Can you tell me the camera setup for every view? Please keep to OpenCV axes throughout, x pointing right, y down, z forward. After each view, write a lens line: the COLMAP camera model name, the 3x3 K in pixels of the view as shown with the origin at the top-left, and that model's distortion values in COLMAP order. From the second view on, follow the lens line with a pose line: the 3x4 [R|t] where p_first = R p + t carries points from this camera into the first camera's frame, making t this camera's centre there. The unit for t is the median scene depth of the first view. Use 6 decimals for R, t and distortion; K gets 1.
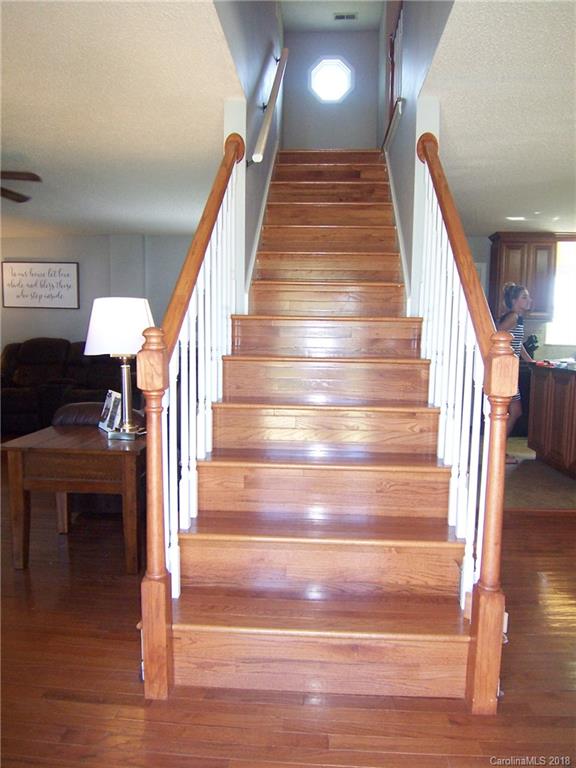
lens RADIAL K [[515.7, 0, 291.6], [0, 515.7, 386.0], [0, 0, 1]] dist [-0.016422, -0.038360]
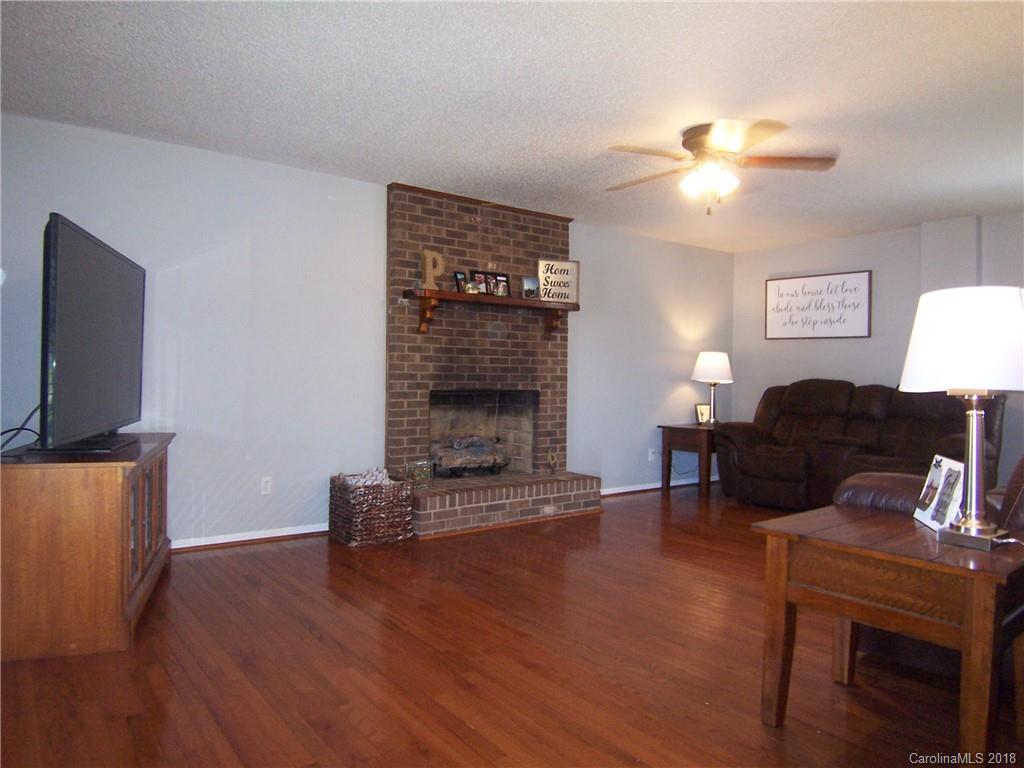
lens RADIAL K [[687.7, 0, 517.7], [0, 687.7, 379.3], [0, 0, 1]] dist [-0.016422, -0.038360]
pose [[0.658607, 0.001391, -0.752486, -0.095515], [-0.080702, 0.994361, -0.068796, 0.014034], [0.748147, 0.106037, 0.655005, 0.148808]]
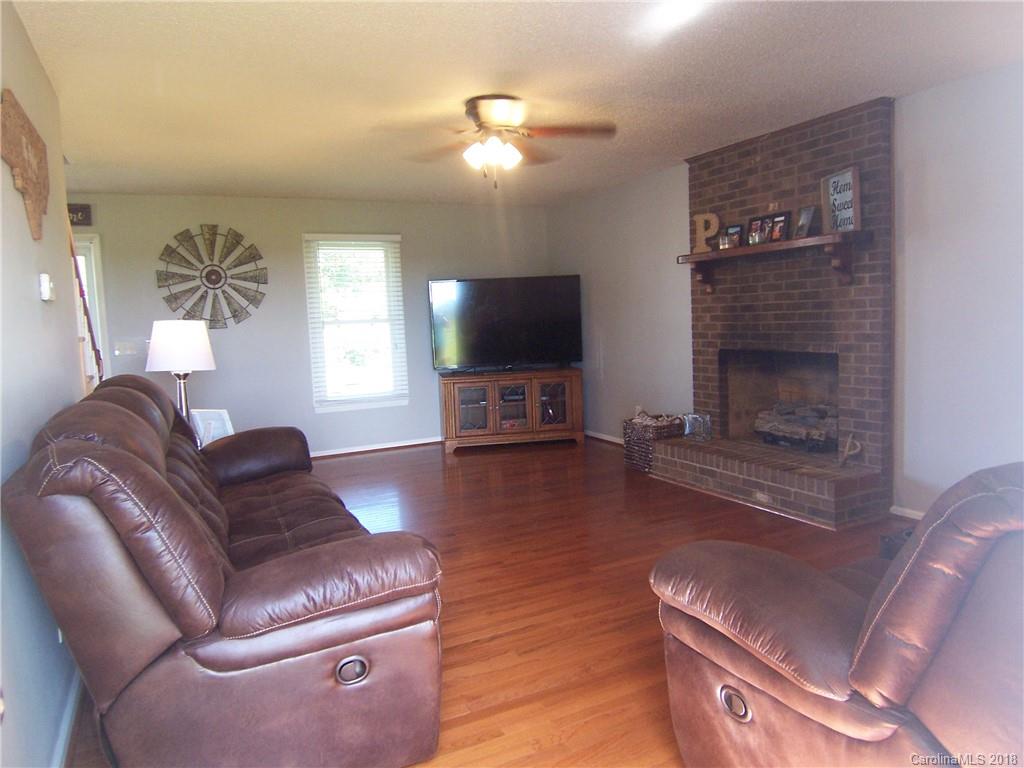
lens RADIAL K [[687.7, 0, 517.7], [0, 687.7, 379.3], [0, 0, 1]] dist [-0.016422, -0.038360]
pose [[-0.861074, 0.065928, -0.504187, -0.115453], [-0.023482, 0.985345, 0.168949, -0.040556], [0.507937, 0.157318, -0.846907, 0.576148]]
